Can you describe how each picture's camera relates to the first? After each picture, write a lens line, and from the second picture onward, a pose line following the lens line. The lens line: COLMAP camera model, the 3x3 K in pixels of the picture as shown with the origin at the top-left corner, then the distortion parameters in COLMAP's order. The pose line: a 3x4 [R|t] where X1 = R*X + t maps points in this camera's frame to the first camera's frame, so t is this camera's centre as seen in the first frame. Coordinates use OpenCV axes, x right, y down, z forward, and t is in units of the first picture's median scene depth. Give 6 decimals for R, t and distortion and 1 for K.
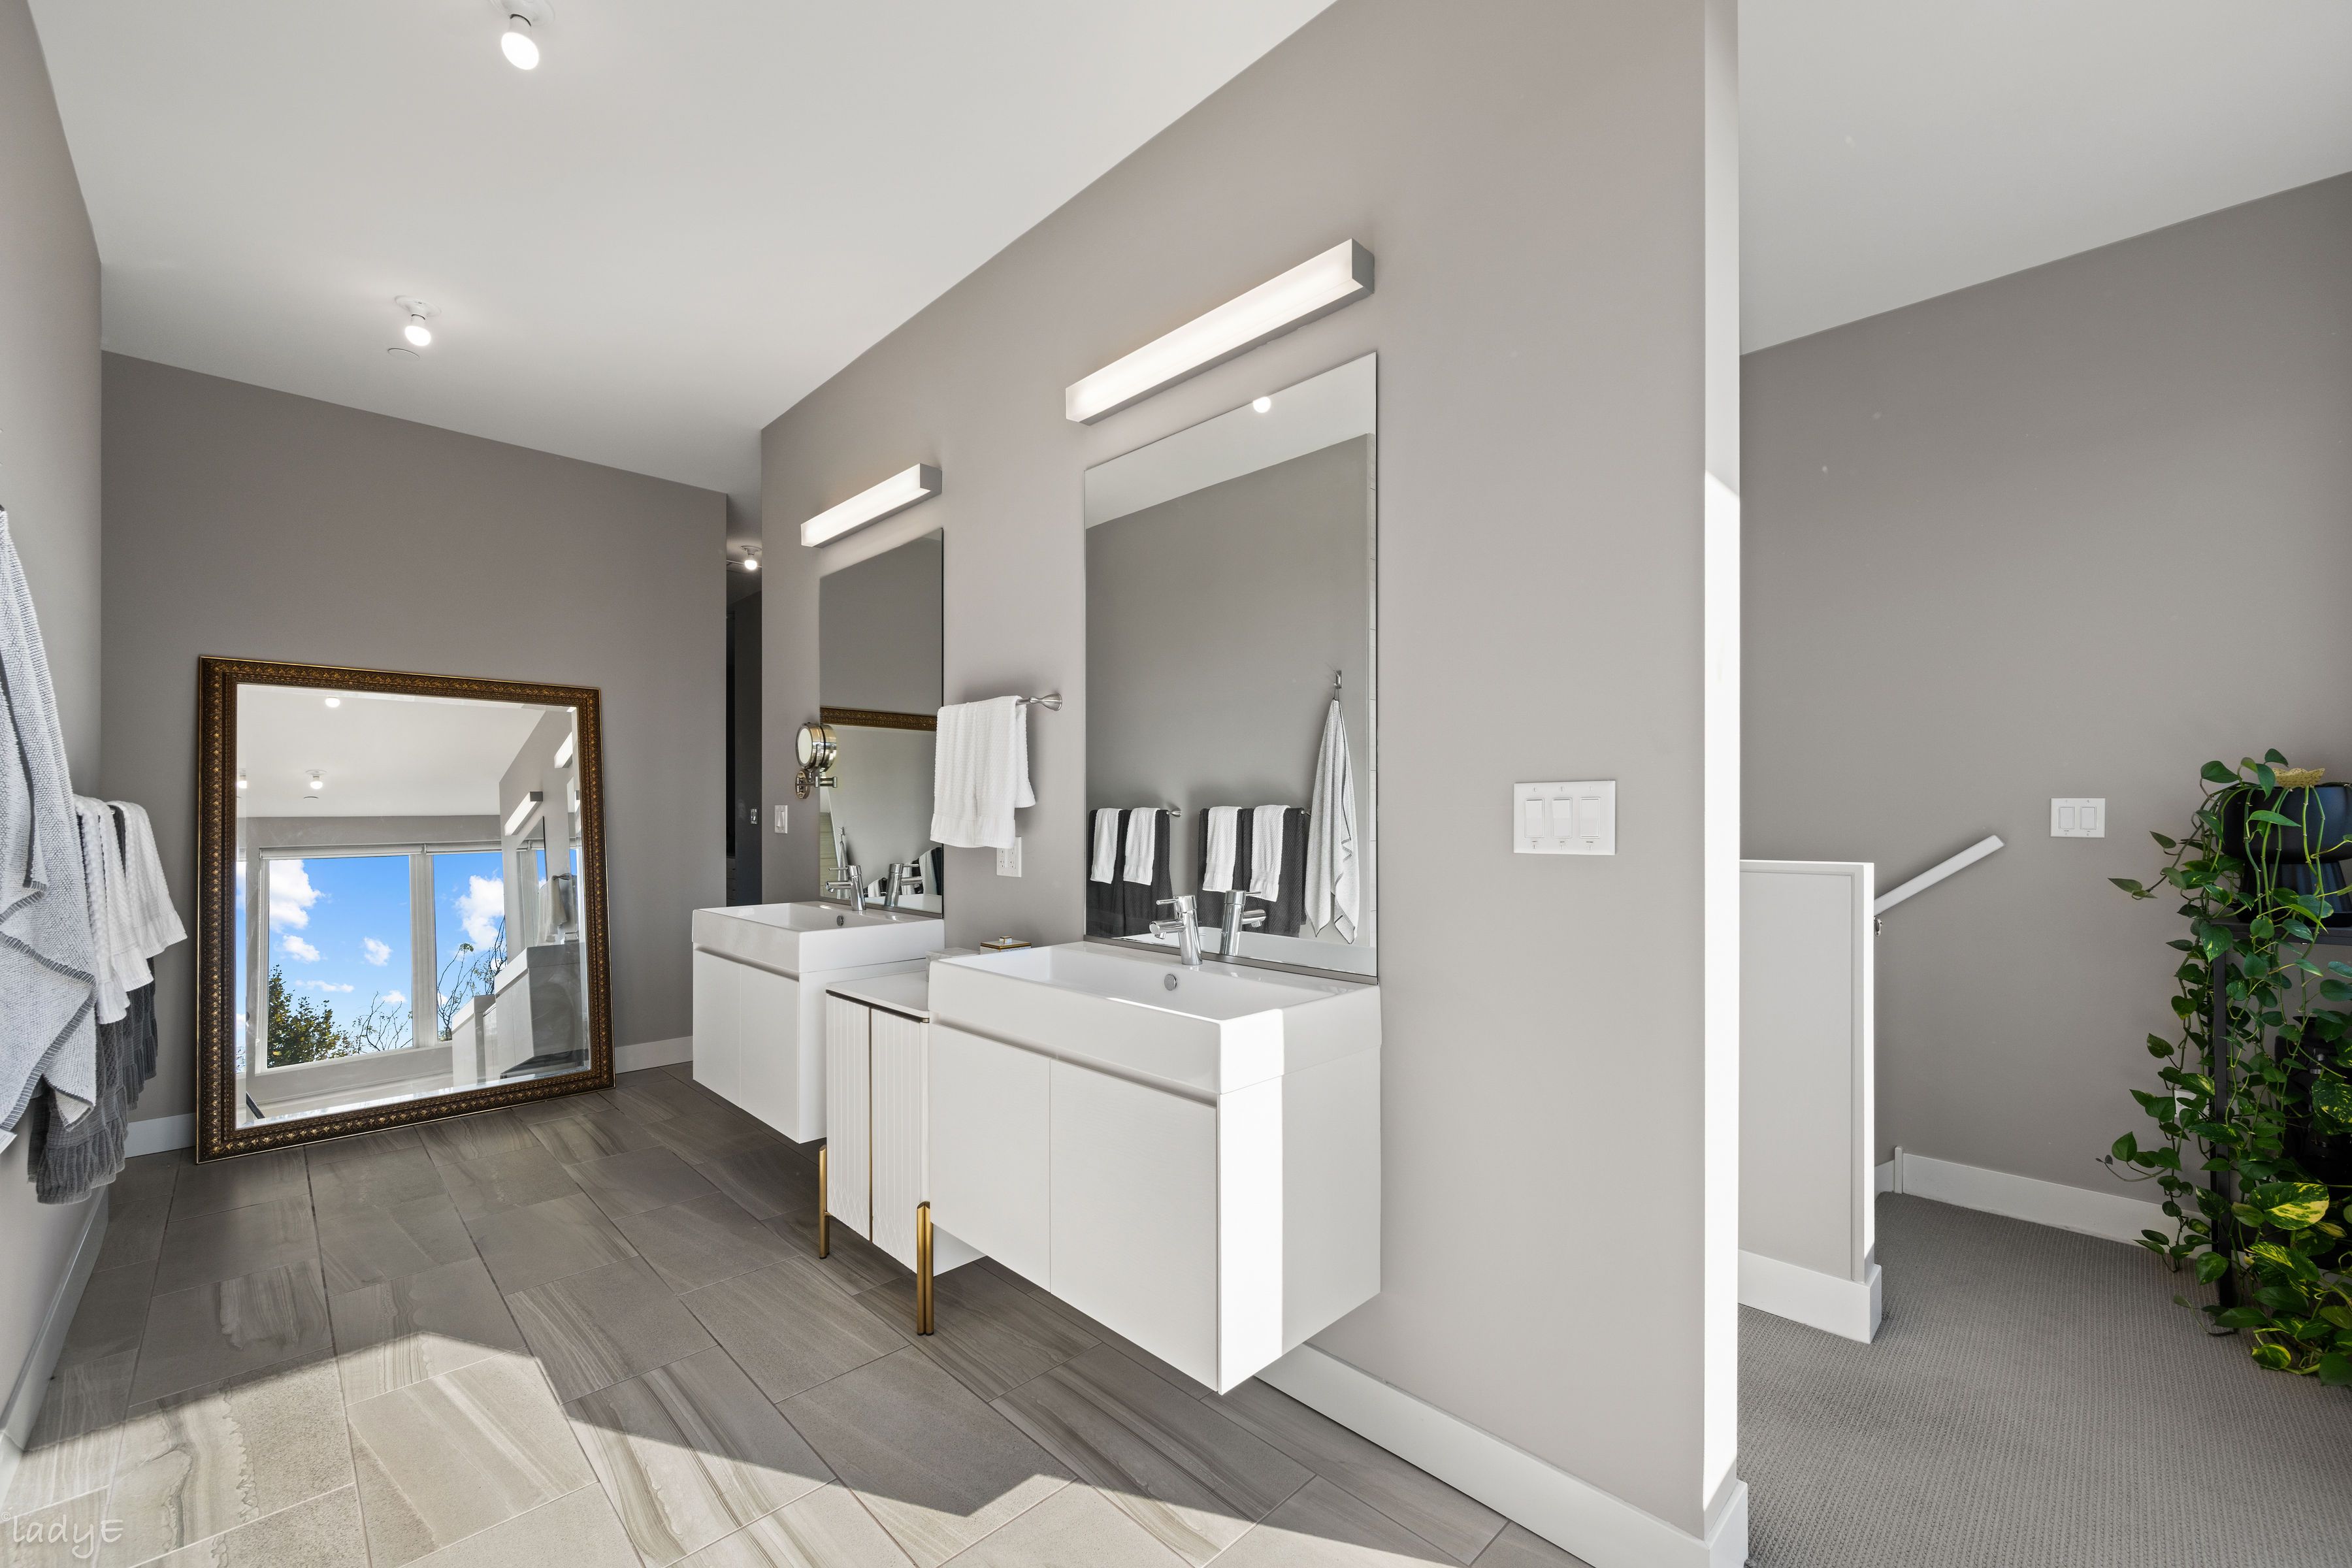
lens RADIAL K [[935.8, 0, 1206.0], [0, 935.8, 822.9], [0, 0, 1]] dist [-0.004827, -0.000071]
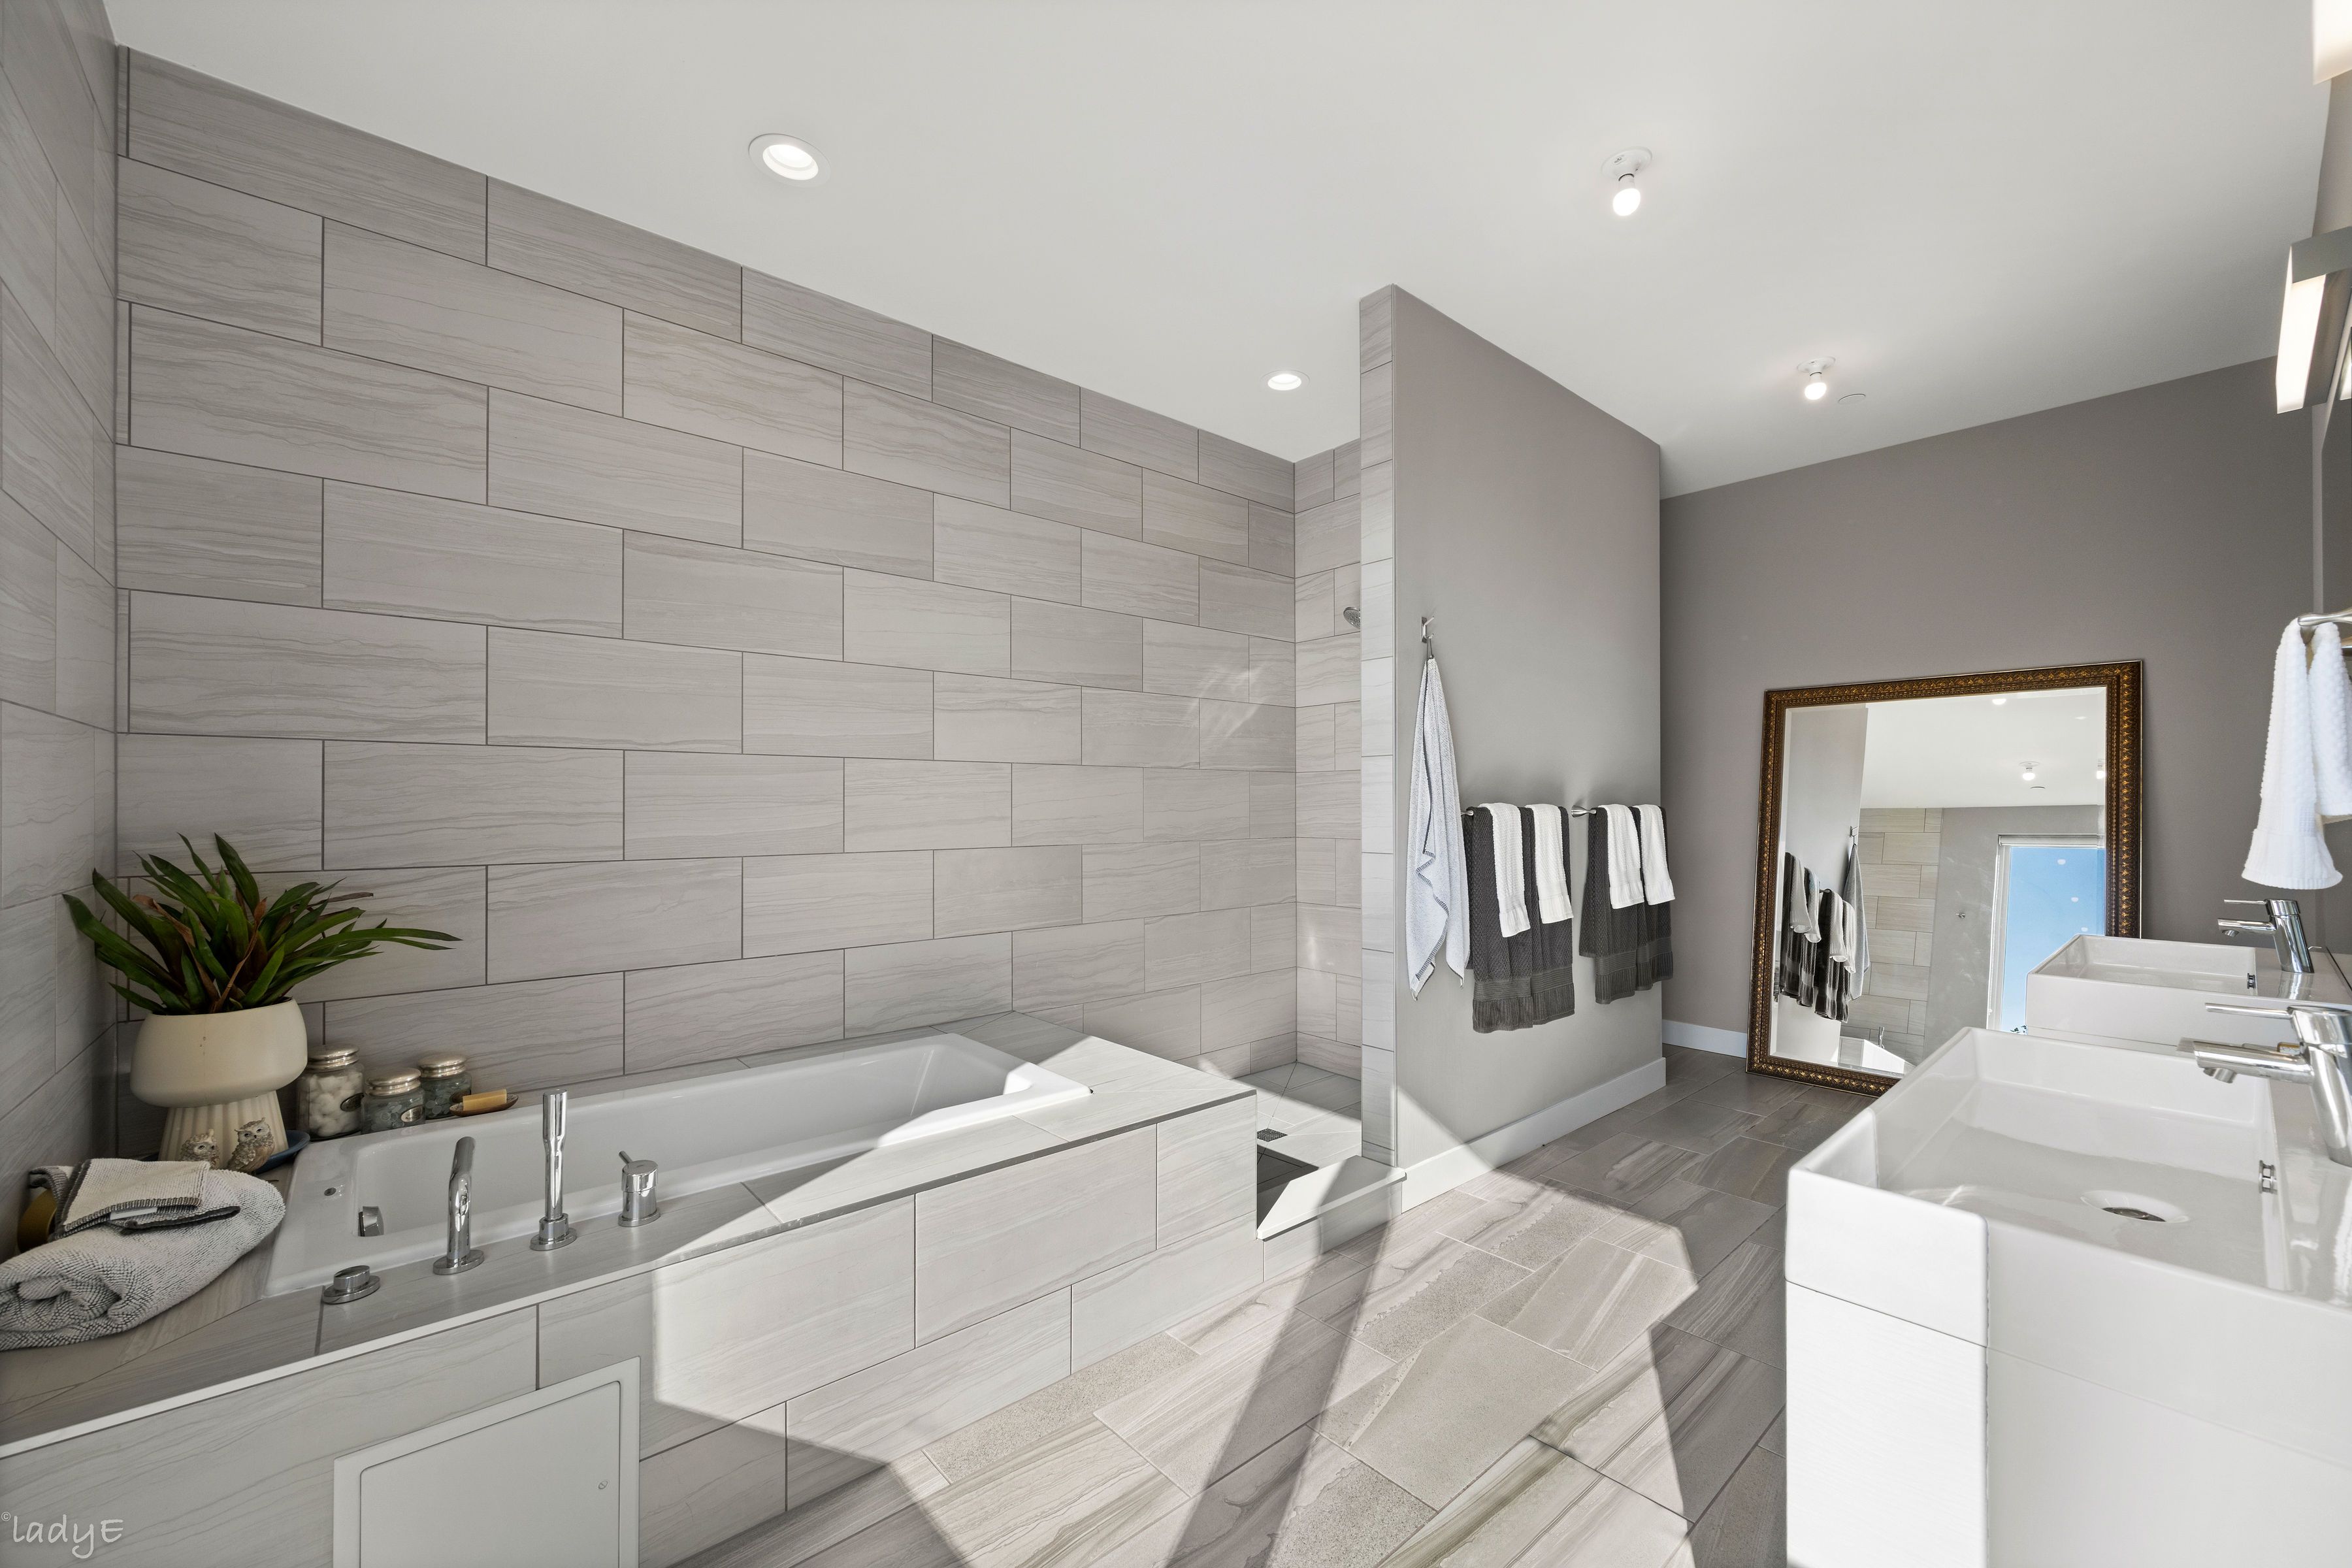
lens RADIAL K [[935.8, 0, 1184.3], [0, 935.8, 799.1], [0, 0, 1]] dist [-0.004827, -0.000071]
pose [[-0.074045, -0.003558, -0.997249, 0.472839], [-0.012092, 0.999923, -0.002670, -0.017482], [0.997182, 0.011861, -0.074082, 0.442434]]
